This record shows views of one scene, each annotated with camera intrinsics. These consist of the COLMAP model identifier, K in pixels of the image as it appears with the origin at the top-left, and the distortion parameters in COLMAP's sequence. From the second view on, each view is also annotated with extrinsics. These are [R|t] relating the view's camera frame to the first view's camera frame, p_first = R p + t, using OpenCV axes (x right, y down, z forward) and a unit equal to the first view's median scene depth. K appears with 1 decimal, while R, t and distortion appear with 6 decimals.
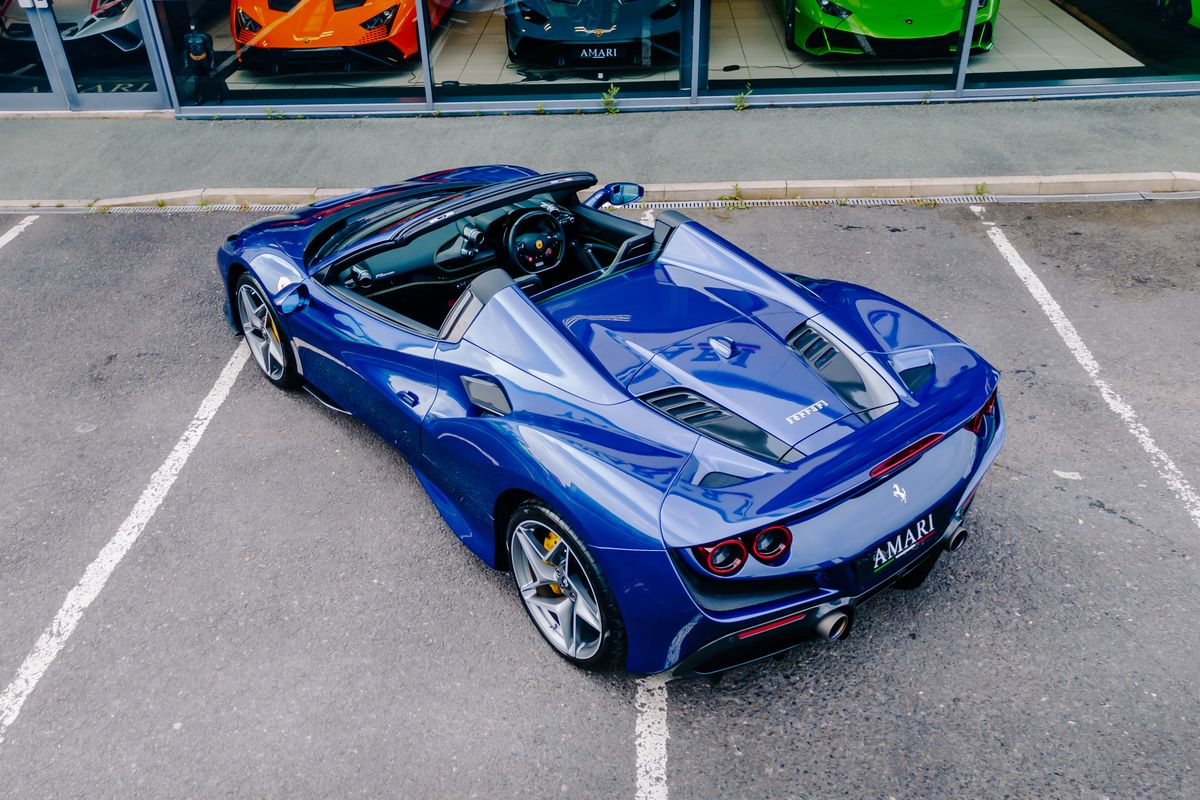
lens RADIAL K [[1091.7, 0, 596.3], [0, 1091.7, 402.9], [0, 0, 1]] dist [-0.000511, 0.099891]
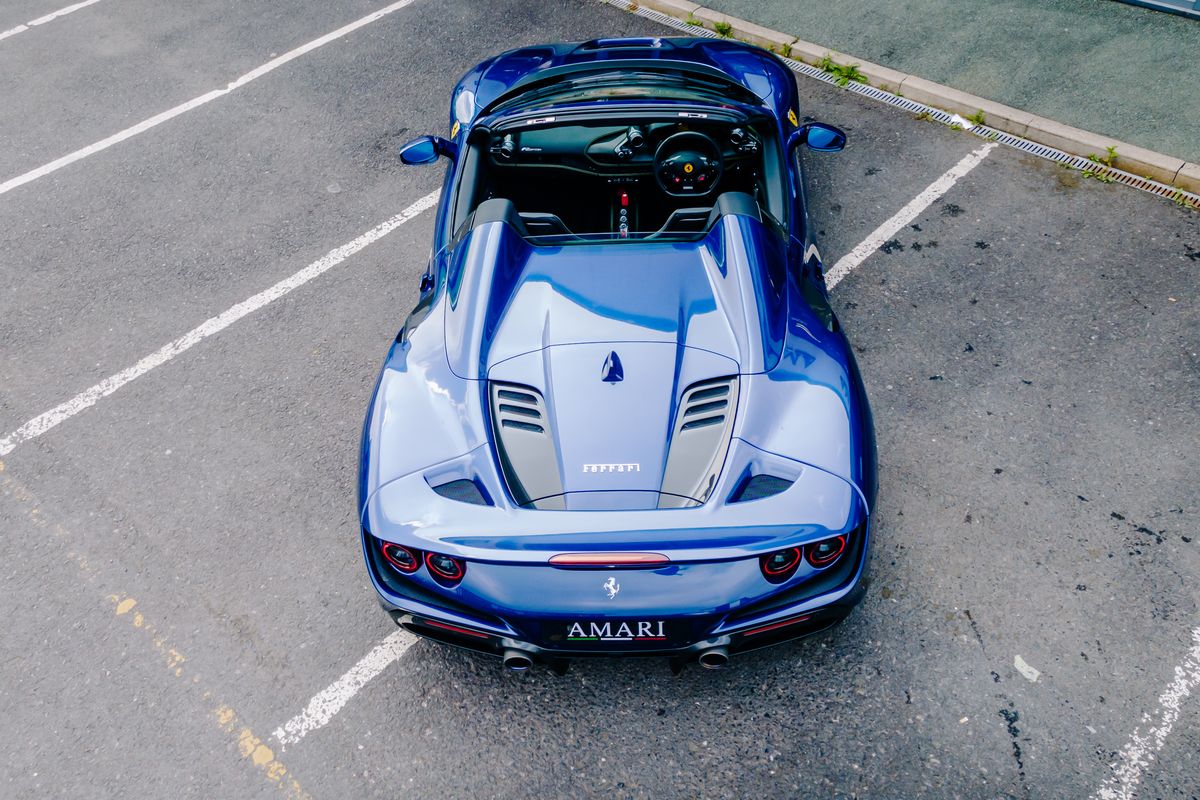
lens RADIAL K [[1085.4, 0, 604.4], [0, 1085.4, 467.1], [0, 0, 1]] dist [0.029858, 0.016976]
pose [[0.755975, 0.468943, -0.456721, 0.621471], [-0.313704, 0.871907, 0.375990, -0.349043], [0.574536, -0.140964, 0.806249, 0.215236]]
